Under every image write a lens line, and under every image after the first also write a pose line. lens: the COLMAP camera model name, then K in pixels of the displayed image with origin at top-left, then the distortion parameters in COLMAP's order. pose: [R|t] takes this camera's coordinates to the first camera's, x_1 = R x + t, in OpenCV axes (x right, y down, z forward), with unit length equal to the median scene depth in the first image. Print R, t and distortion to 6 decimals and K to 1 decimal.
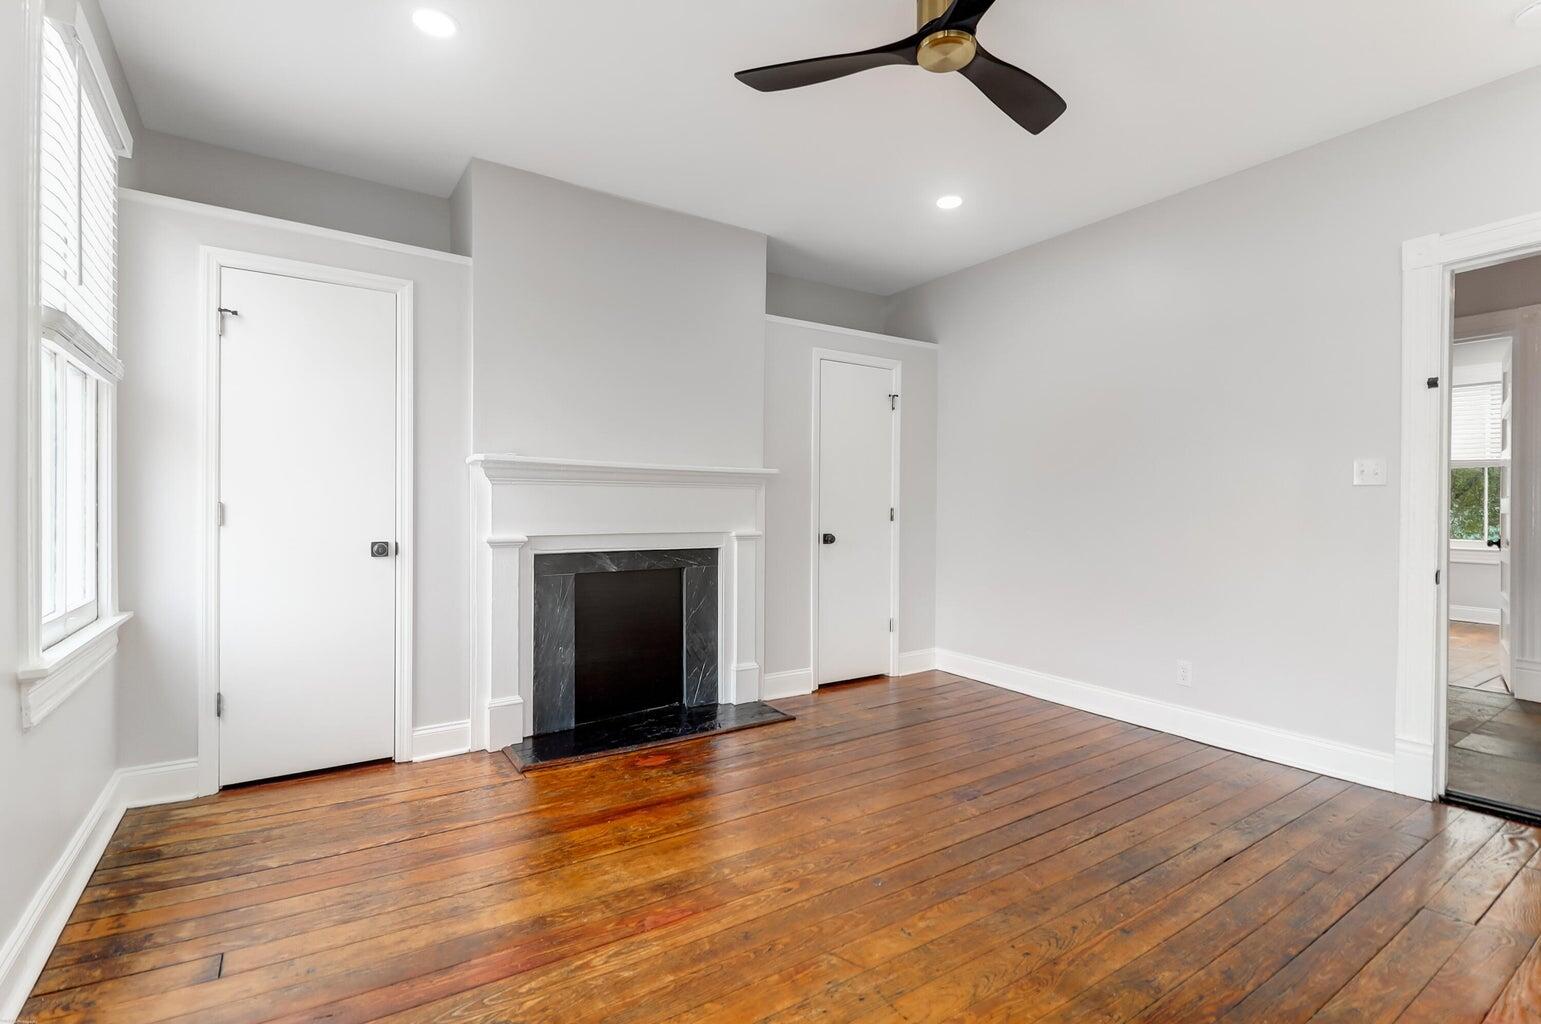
lens RADIAL K [[710.5, 0, 771.2], [0, 710.5, 513.1], [0, 0, 1]] dist [0.024935, -0.014357]
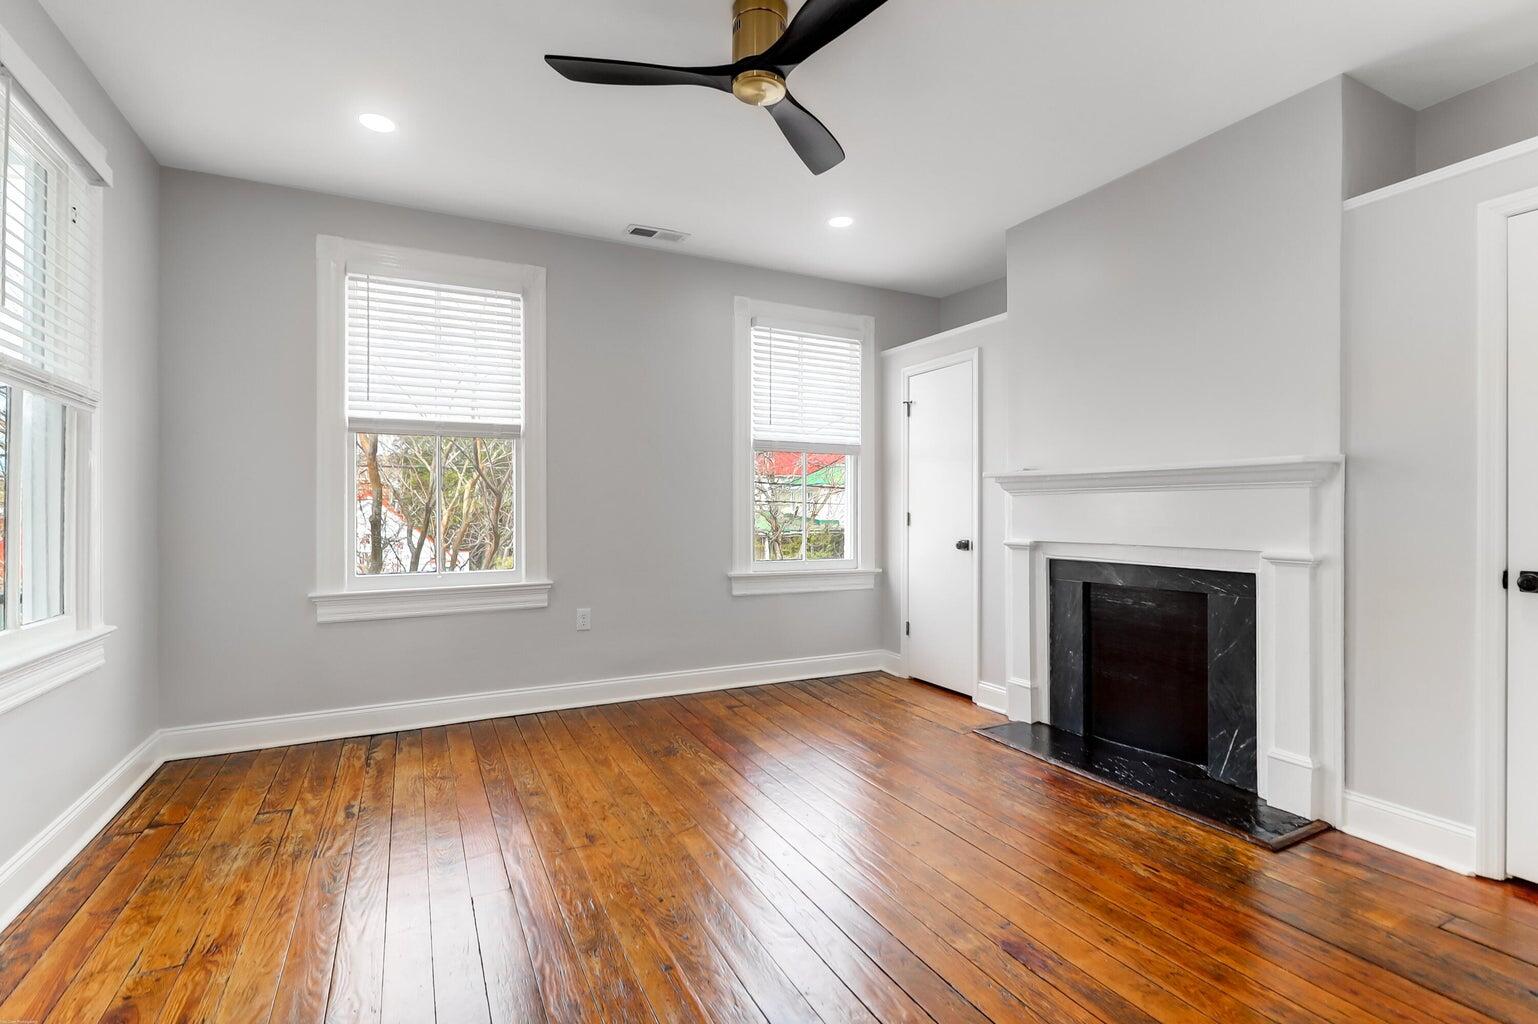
lens RADIAL K [[702.4, 0, 764.8], [0, 702.4, 507.5], [0, 0, 1]] dist [0.023815, -0.015232]
pose [[-0.125798, -0.013436, -0.991965, 0.767177], [-0.009729, 0.999877, -0.012309, -0.002406], [0.992008, 0.008102, -0.125913, 0.679546]]
